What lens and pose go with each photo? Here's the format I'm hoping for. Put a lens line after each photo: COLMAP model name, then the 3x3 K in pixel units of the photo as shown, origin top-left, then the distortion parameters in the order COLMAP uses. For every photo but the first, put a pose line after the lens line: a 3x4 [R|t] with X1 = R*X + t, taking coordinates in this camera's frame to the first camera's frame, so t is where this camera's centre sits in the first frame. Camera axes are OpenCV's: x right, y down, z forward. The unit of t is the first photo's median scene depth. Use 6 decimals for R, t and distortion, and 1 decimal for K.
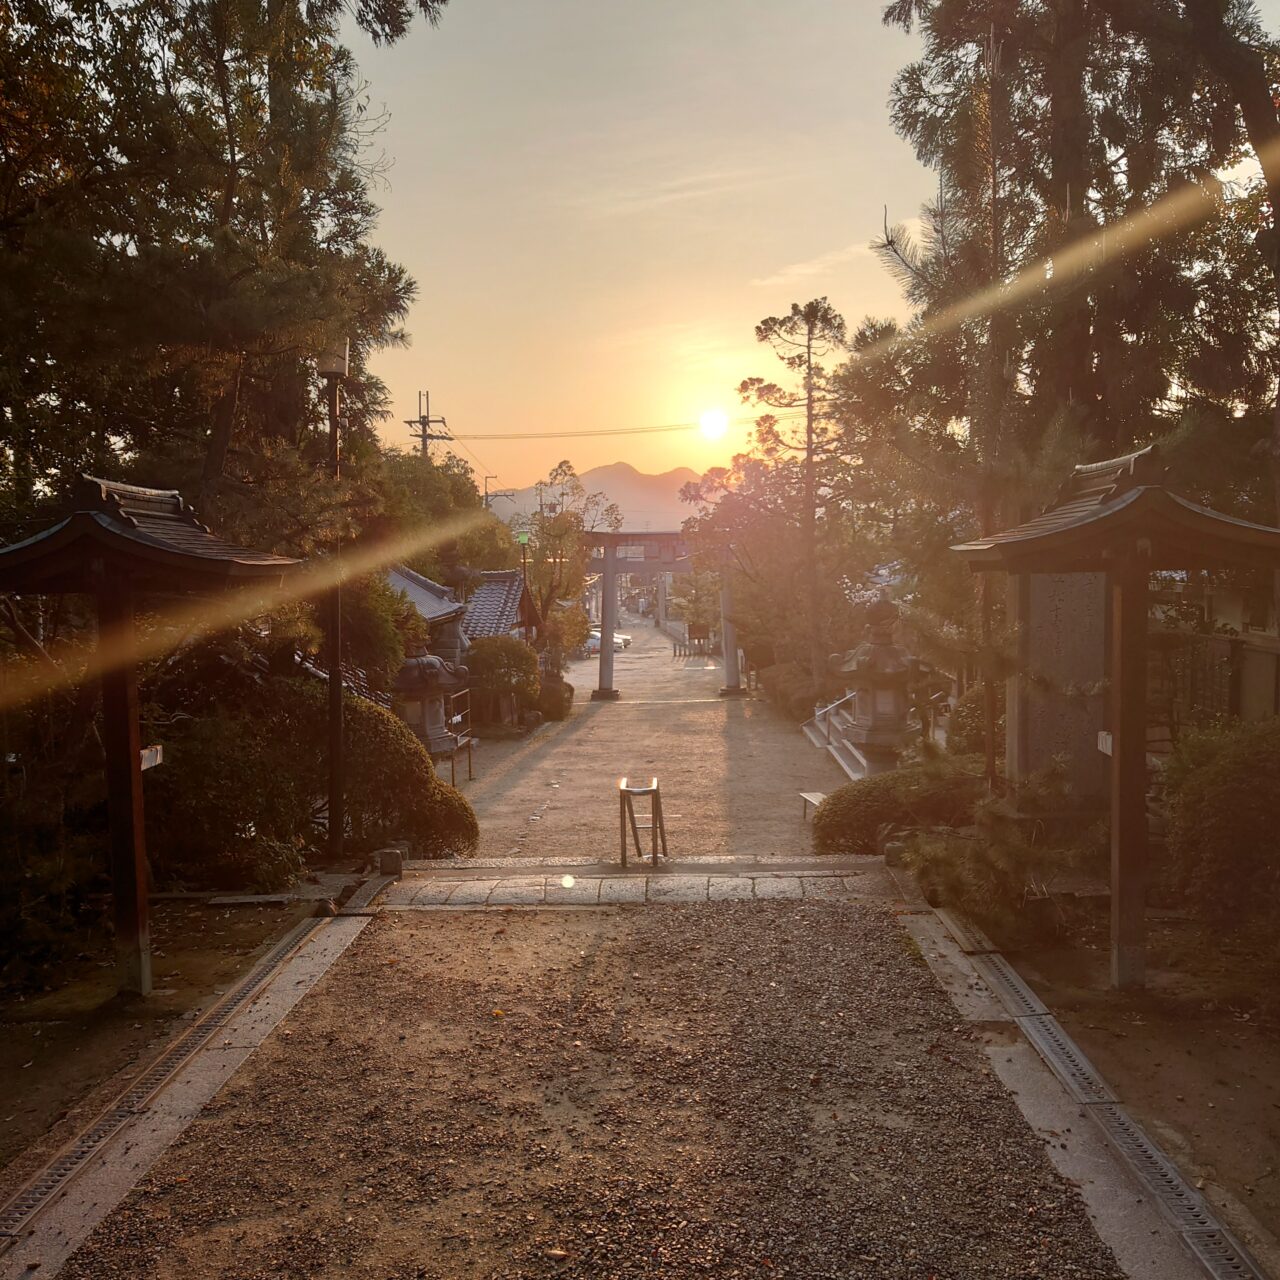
lens RADIAL K [[1433.1, 0, 666.8], [0, 1433.1, 605.3], [0, 0, 1]] dist [-0.002667, -0.001715]
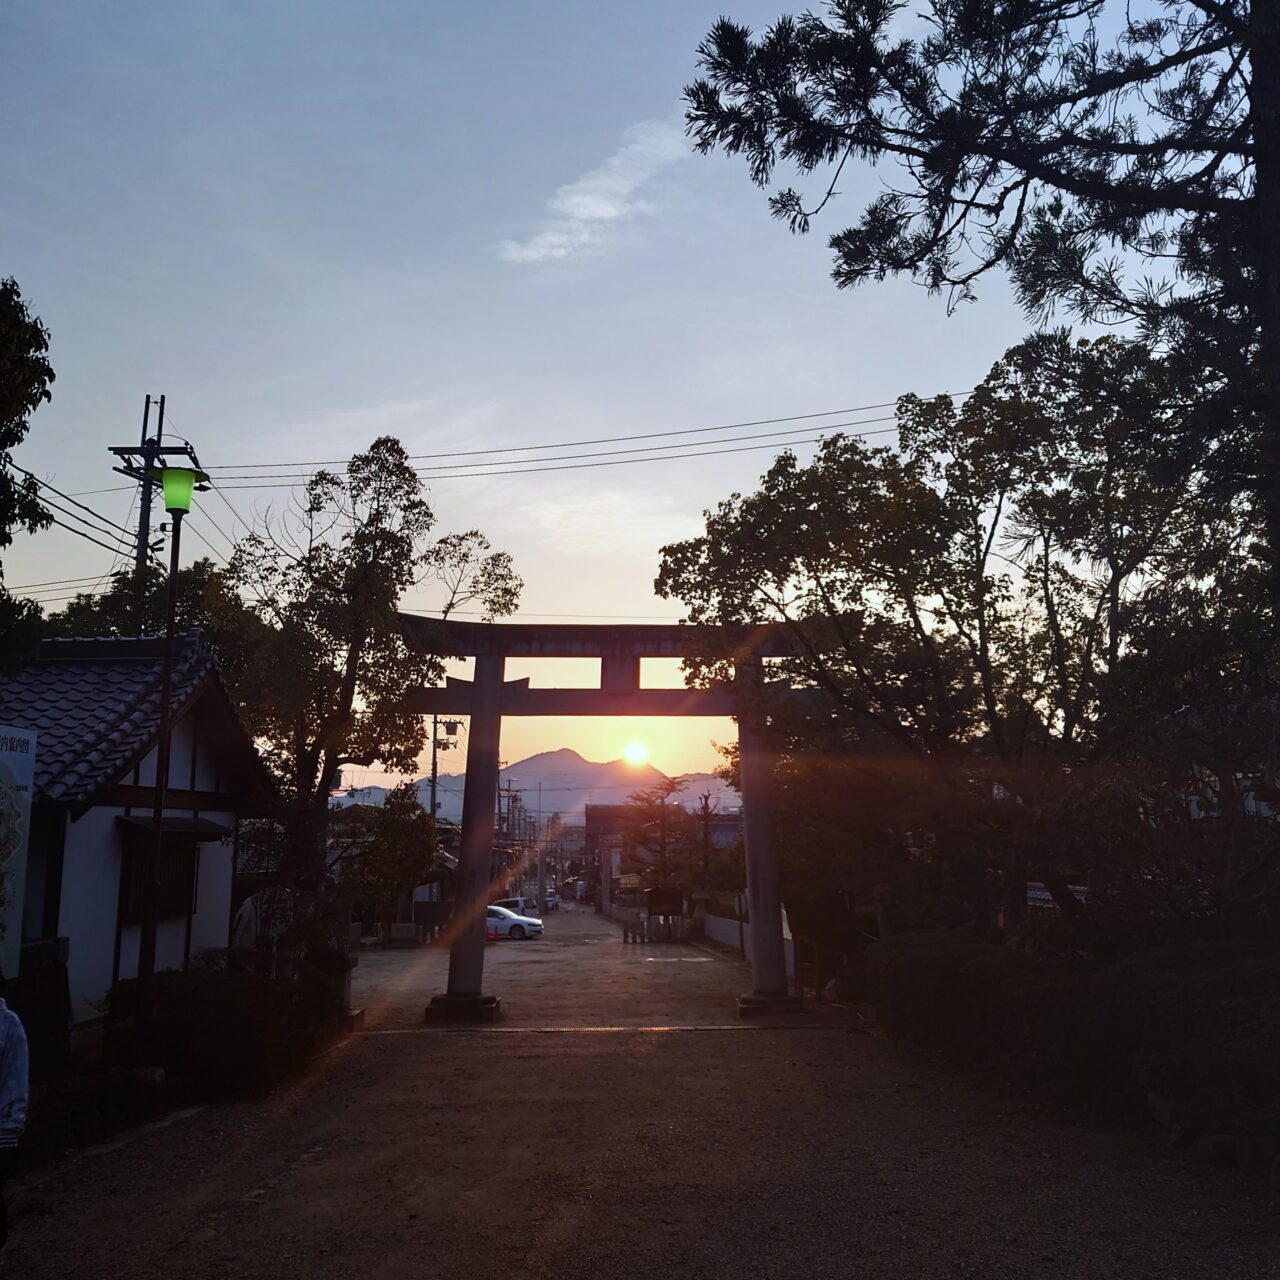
lens RADIAL K [[1433.1, 0, 666.8], [0, 1433.1, 605.3], [0, 0, 1]] dist [-0.002667, -0.001715]
pose [[0.999133, 0.024418, 0.033716, -0.001026], [-0.016725, 0.977119, -0.212035, 0.031325], [-0.038122, 0.211288, 0.976680, 0.505050]]
